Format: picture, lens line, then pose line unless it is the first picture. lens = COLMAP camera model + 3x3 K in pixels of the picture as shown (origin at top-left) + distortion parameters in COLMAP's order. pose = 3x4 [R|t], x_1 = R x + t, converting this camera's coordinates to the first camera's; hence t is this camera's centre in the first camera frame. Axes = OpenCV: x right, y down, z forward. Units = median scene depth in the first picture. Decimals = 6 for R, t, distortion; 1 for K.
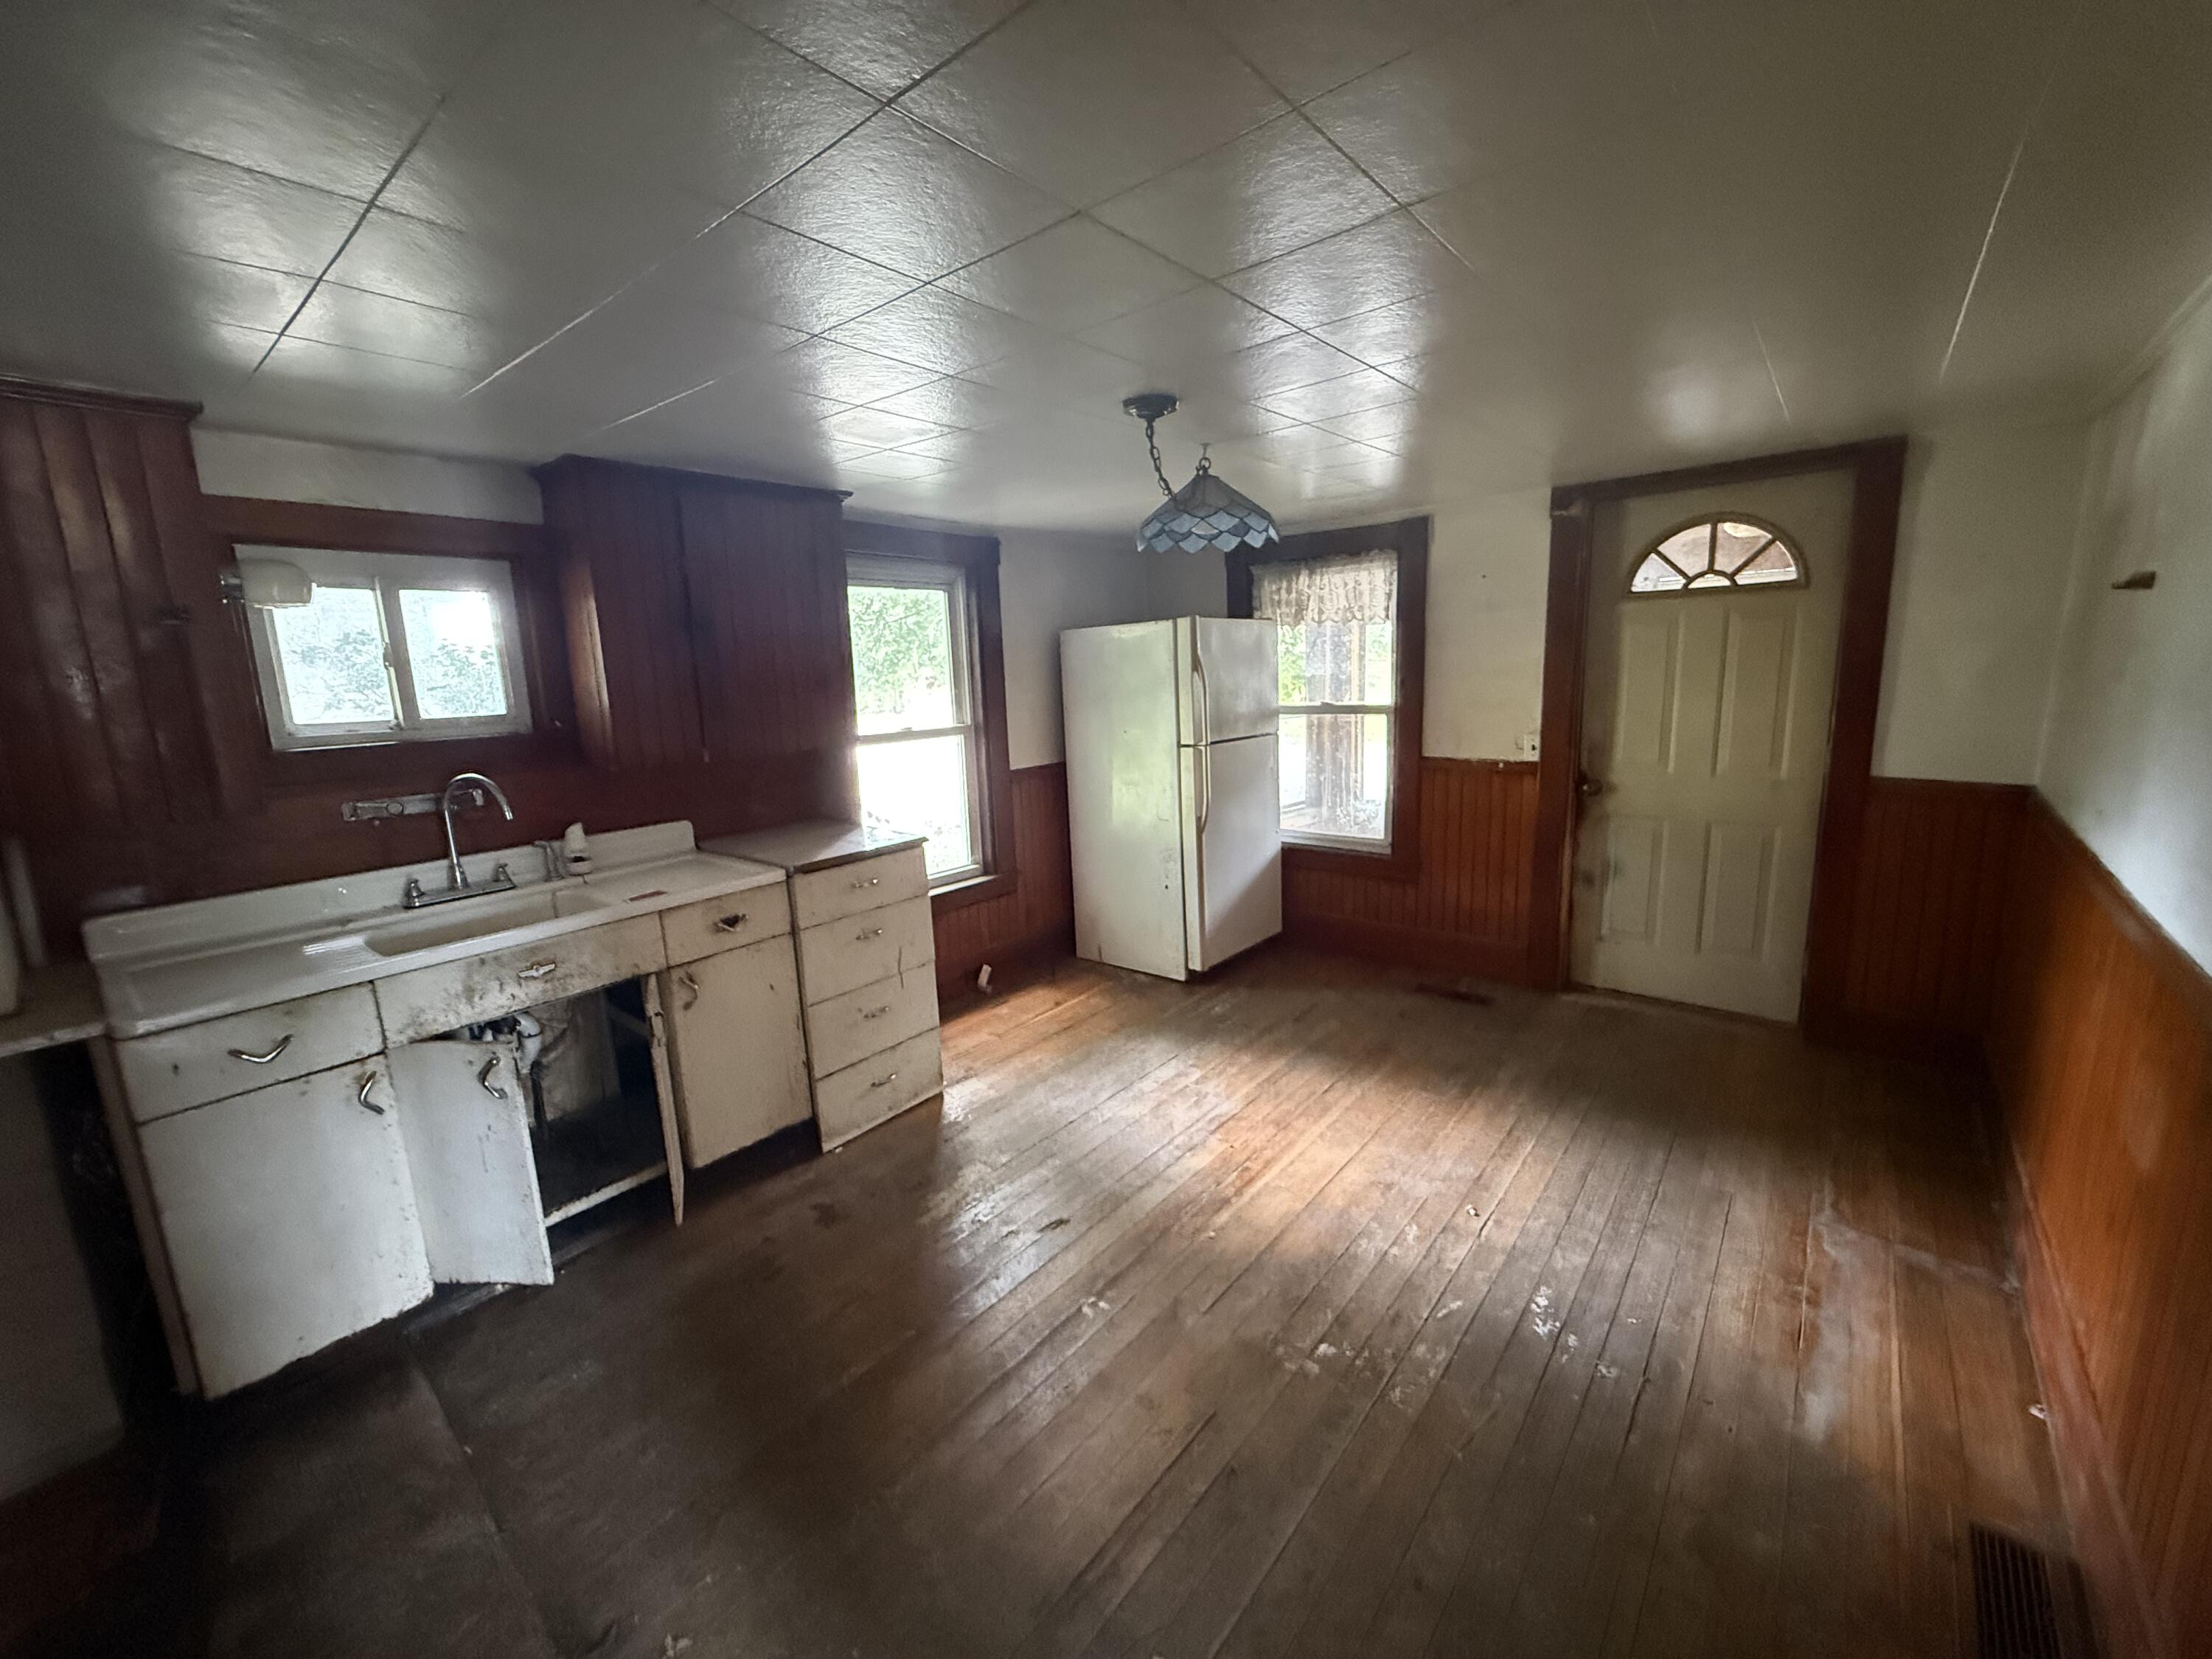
lens RADIAL K [[887.8, 0, 1099.6], [0, 887.8, 832.6], [0, 0, 1]] dist [-0.000997, 0.000320]
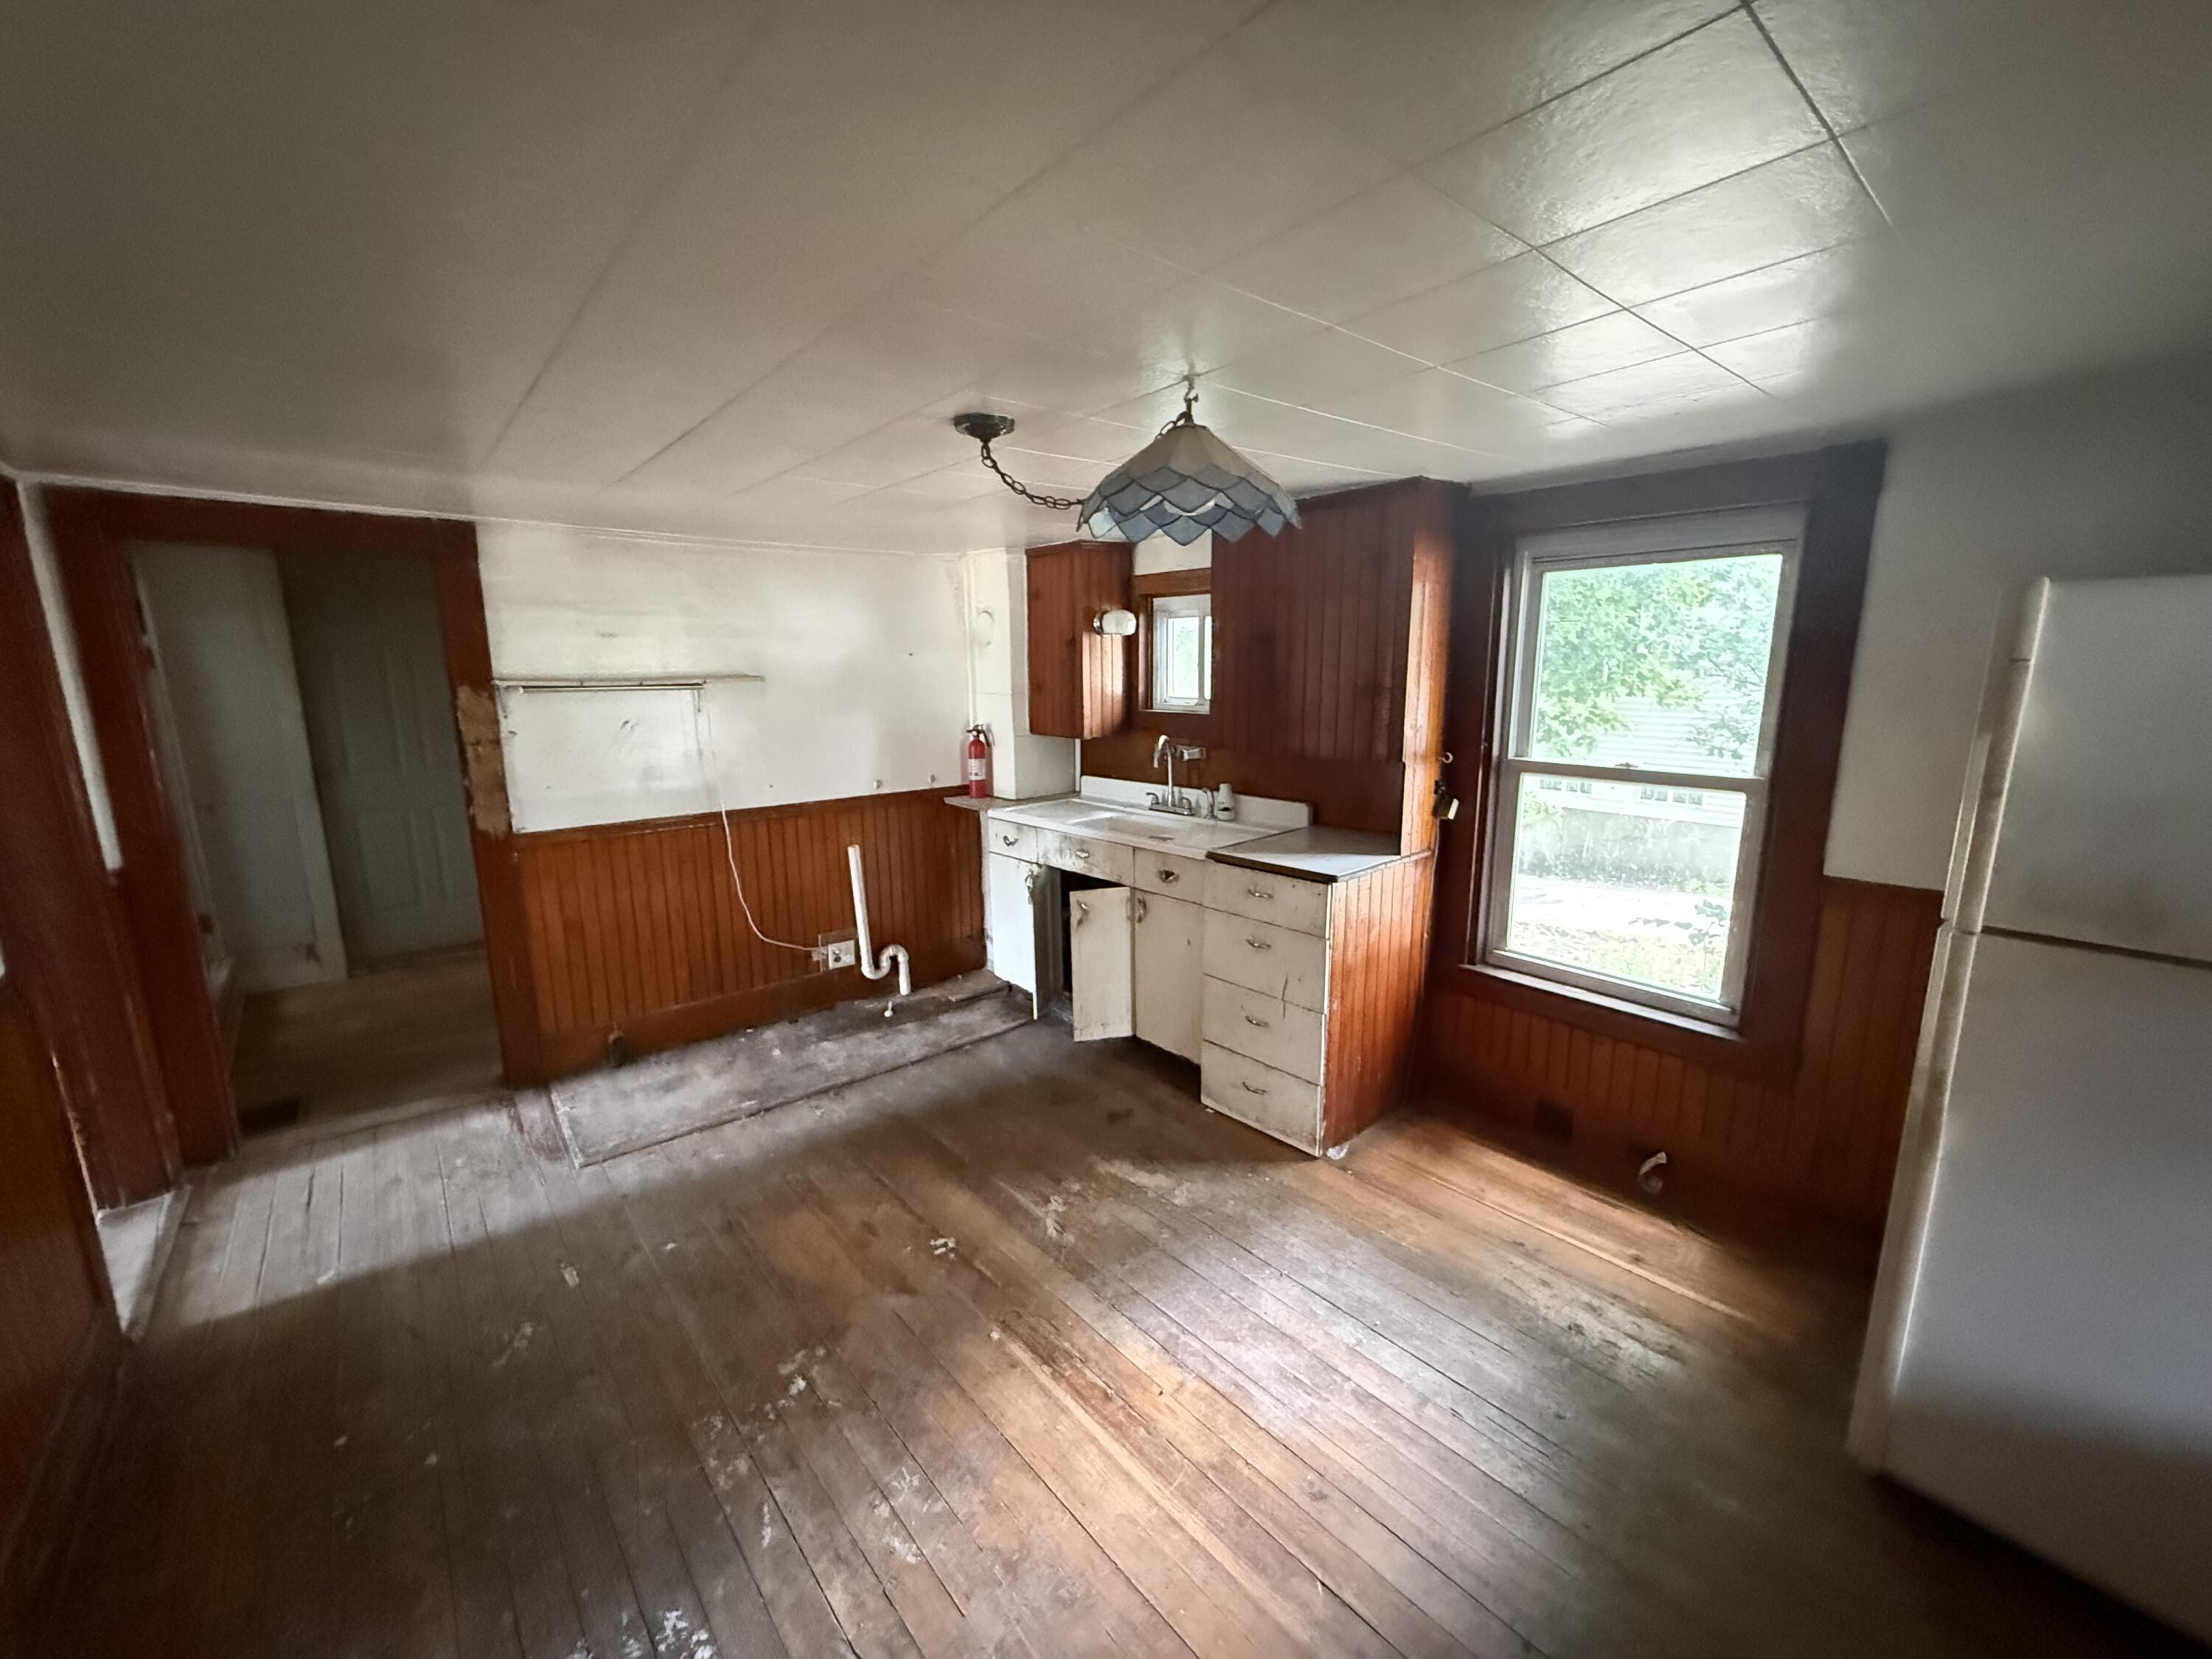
lens RADIAL K [[884.2, 0, 1100.3], [0, 884.2, 826.1], [0, 0, 1]] dist [-0.001522, 0.000490]
pose [[-0.171758, 0.217995, -0.960717, 0.843870], [-0.166335, 0.954791, 0.246388, -0.276090], [0.970995, 0.202120, -0.127732, 1.096726]]
